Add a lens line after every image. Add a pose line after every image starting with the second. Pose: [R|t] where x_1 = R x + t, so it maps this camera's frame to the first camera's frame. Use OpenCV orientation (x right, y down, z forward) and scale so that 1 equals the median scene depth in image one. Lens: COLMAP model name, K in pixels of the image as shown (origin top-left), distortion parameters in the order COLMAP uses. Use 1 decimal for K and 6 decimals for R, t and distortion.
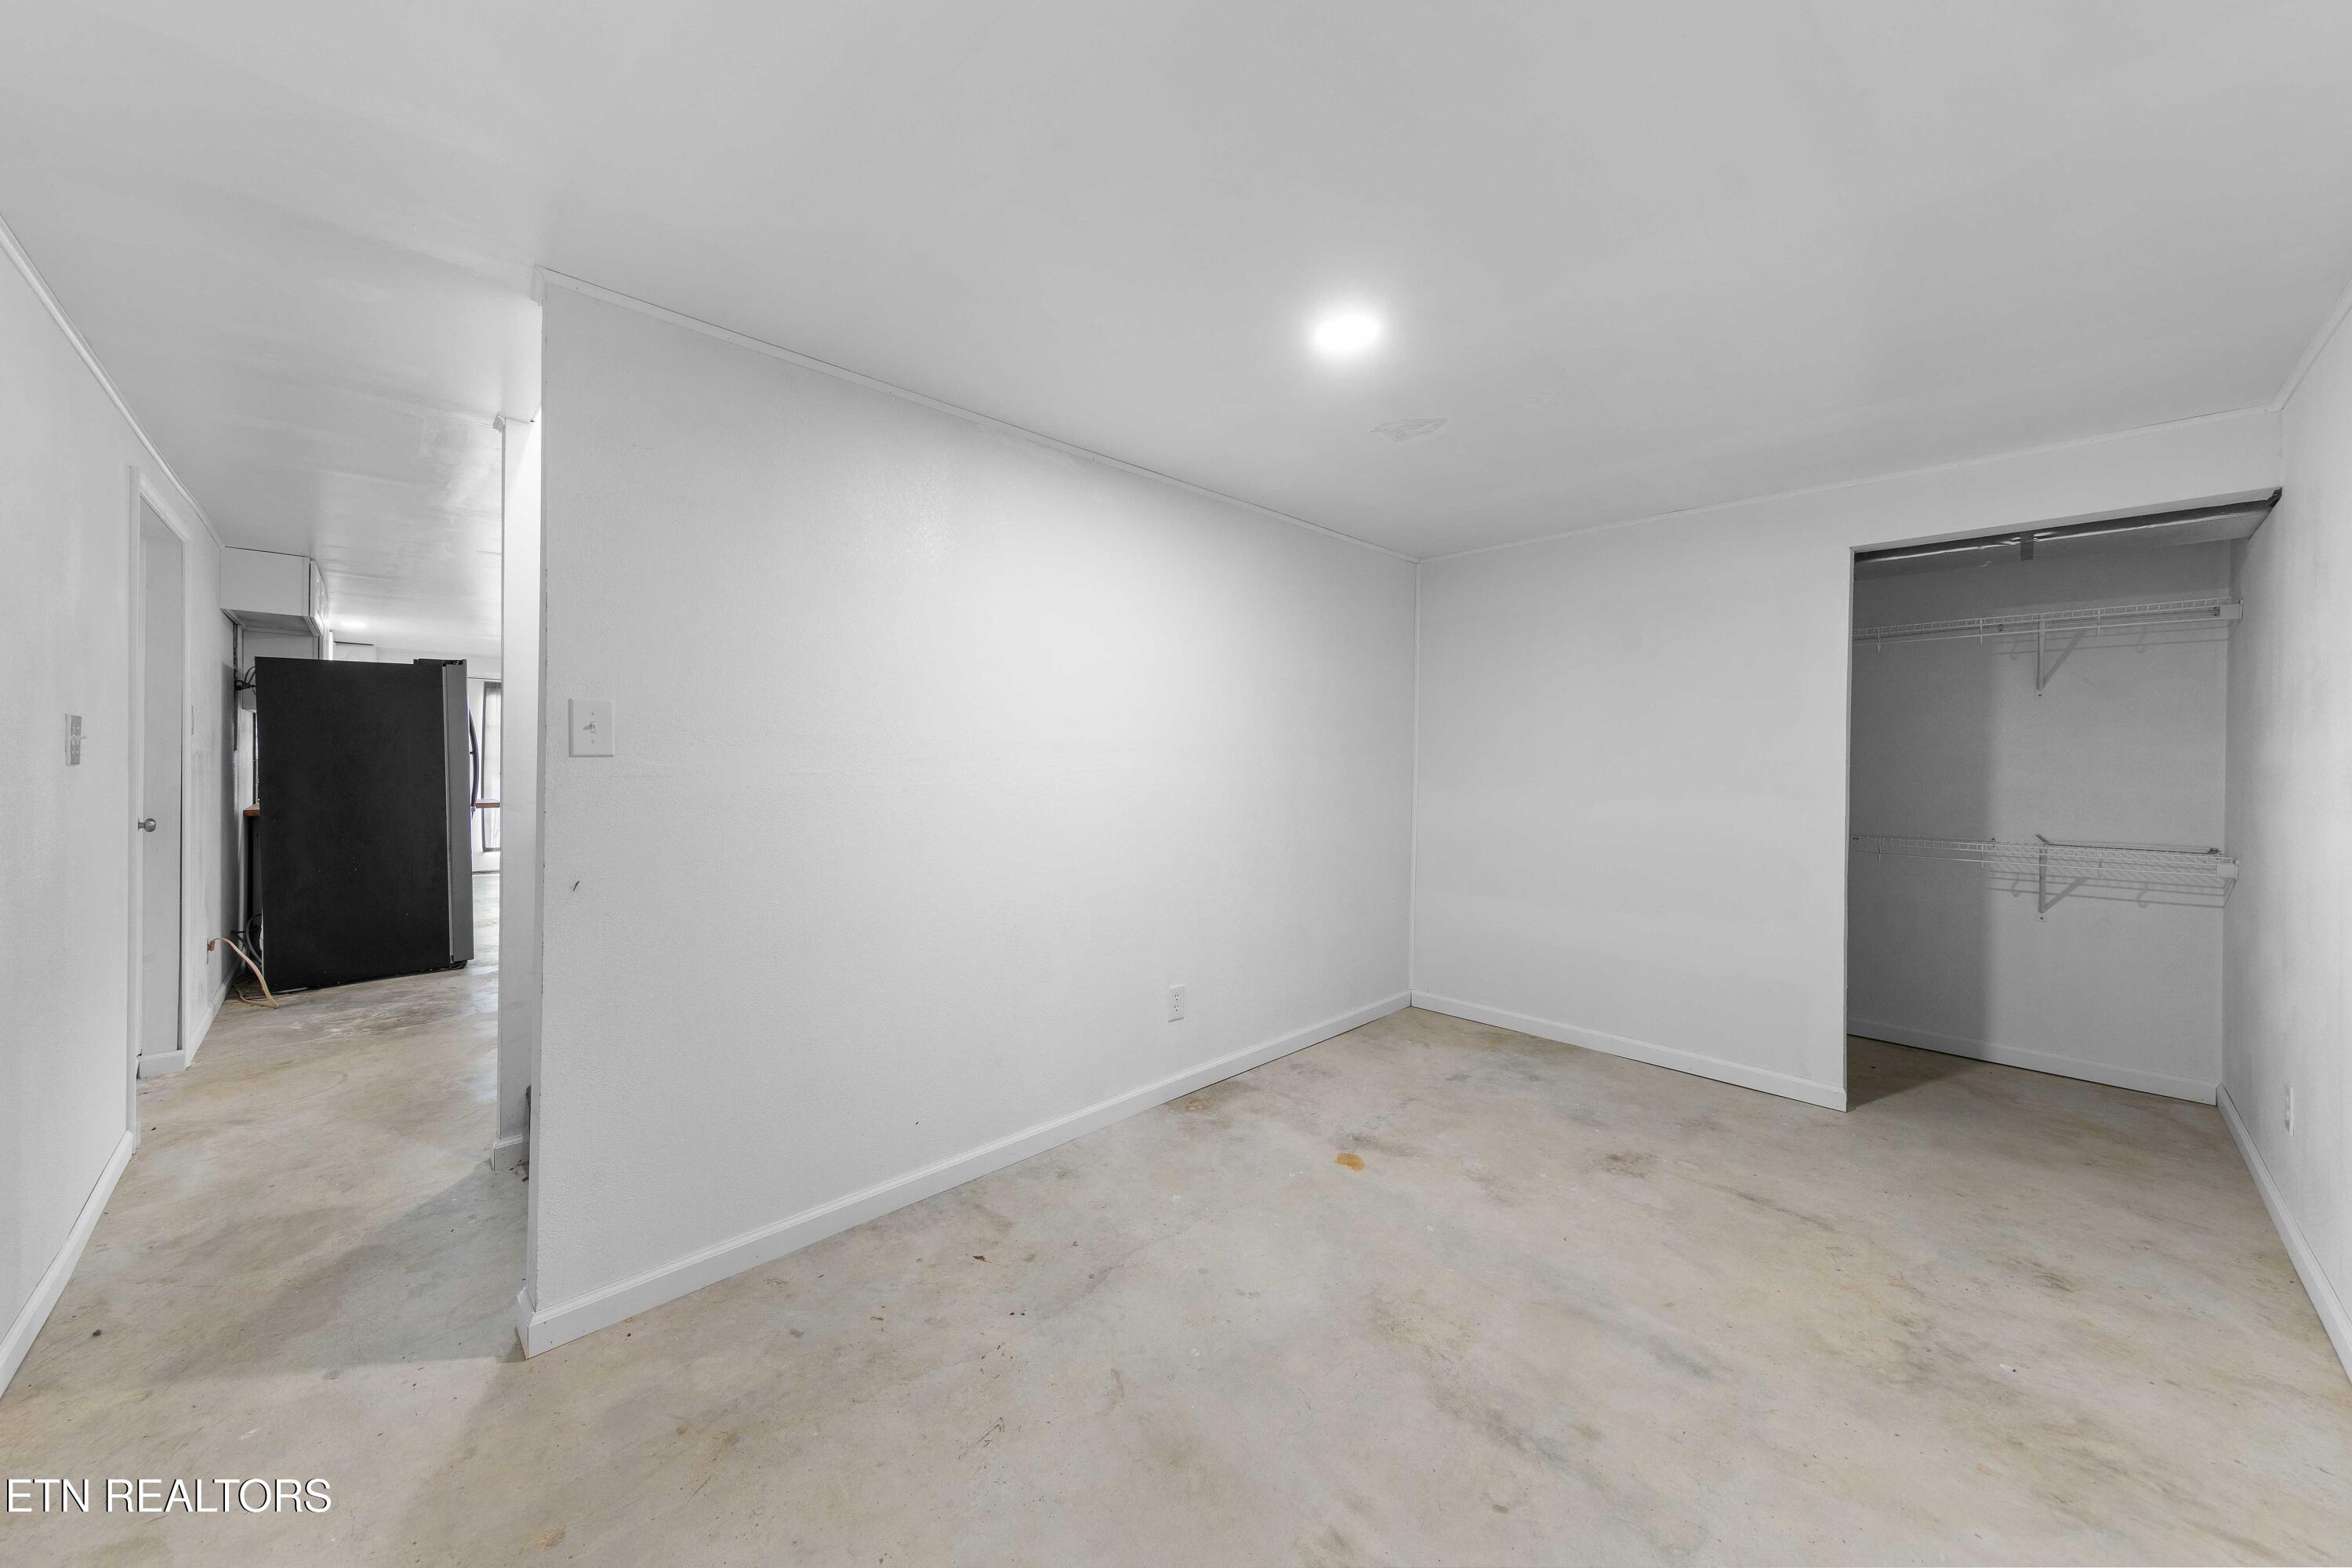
lens RADIAL K [[841.5, 0, 1170.1], [0, 841.5, 774.2], [0, 0, 1]] dist [0.003174, 0.000248]
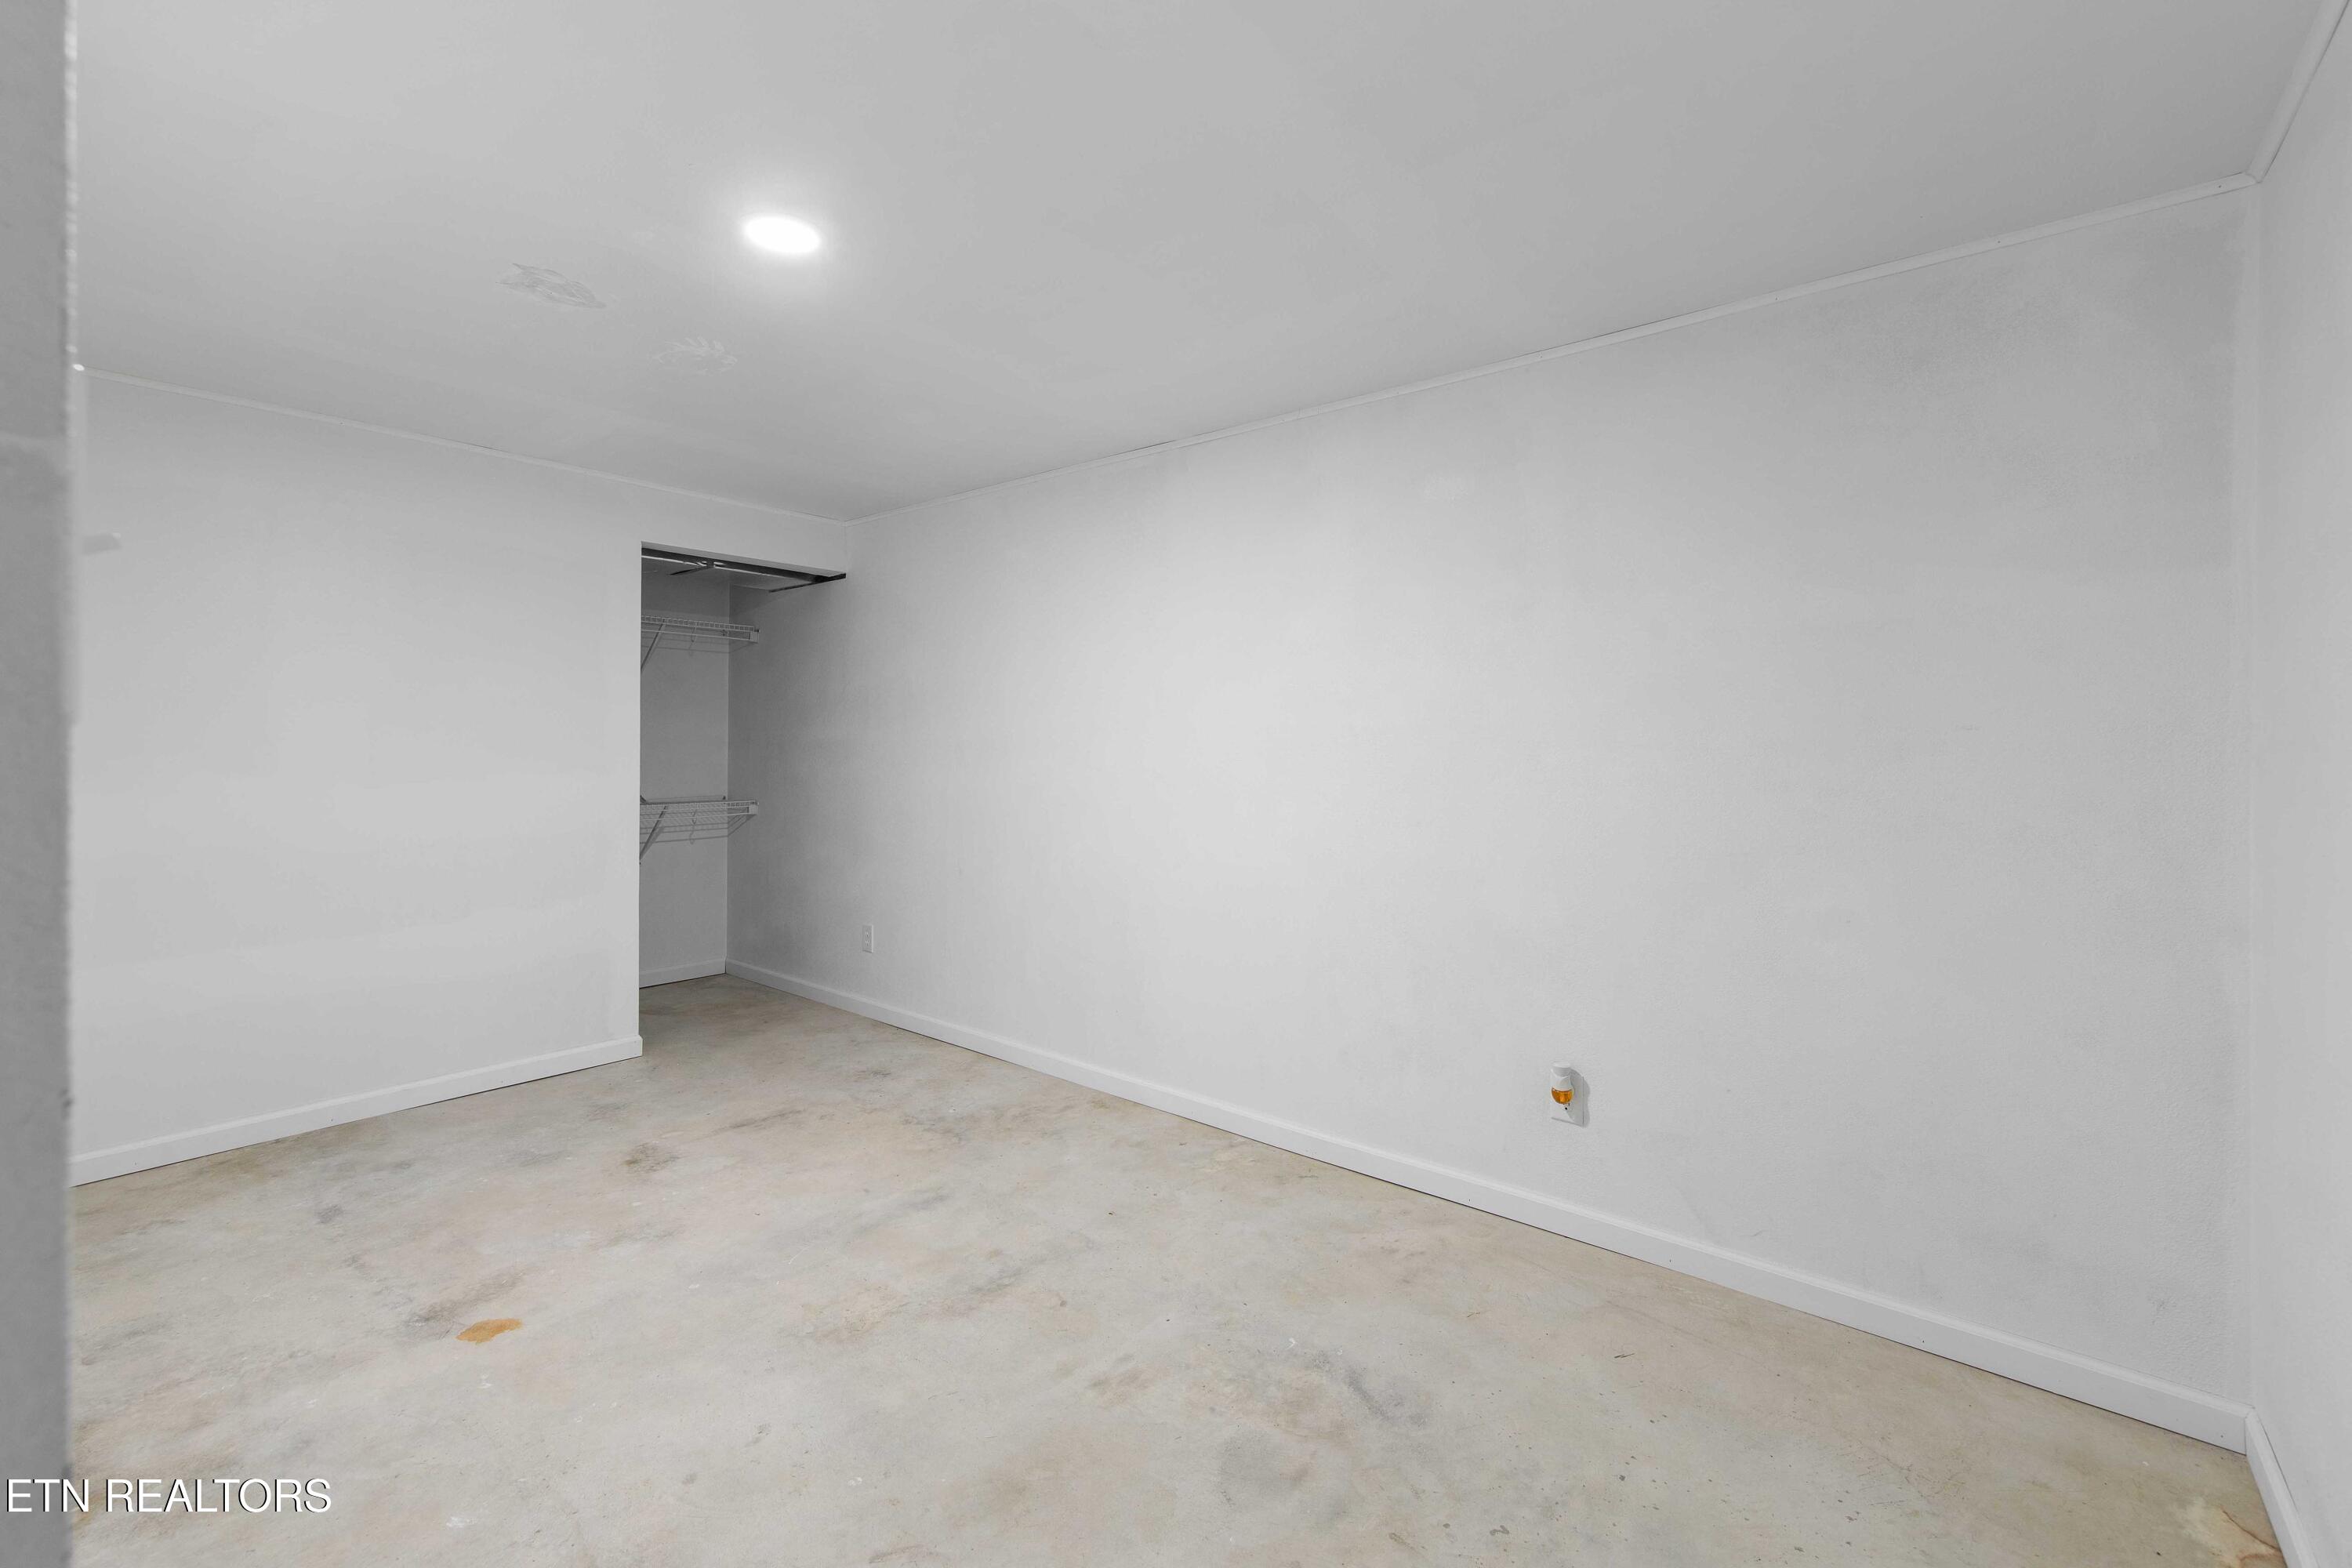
lens RADIAL K [[941.3, 0, 1171.0], [0, 941.3, 767.3], [0, 0, 1]] dist [0.002020, 0.000107]
pose [[-0.101772, -0.033754, 0.994235, -0.562139], [0.012432, 0.999303, 0.035198, -0.011753], [-0.994730, 0.015943, -0.101281, 0.508584]]
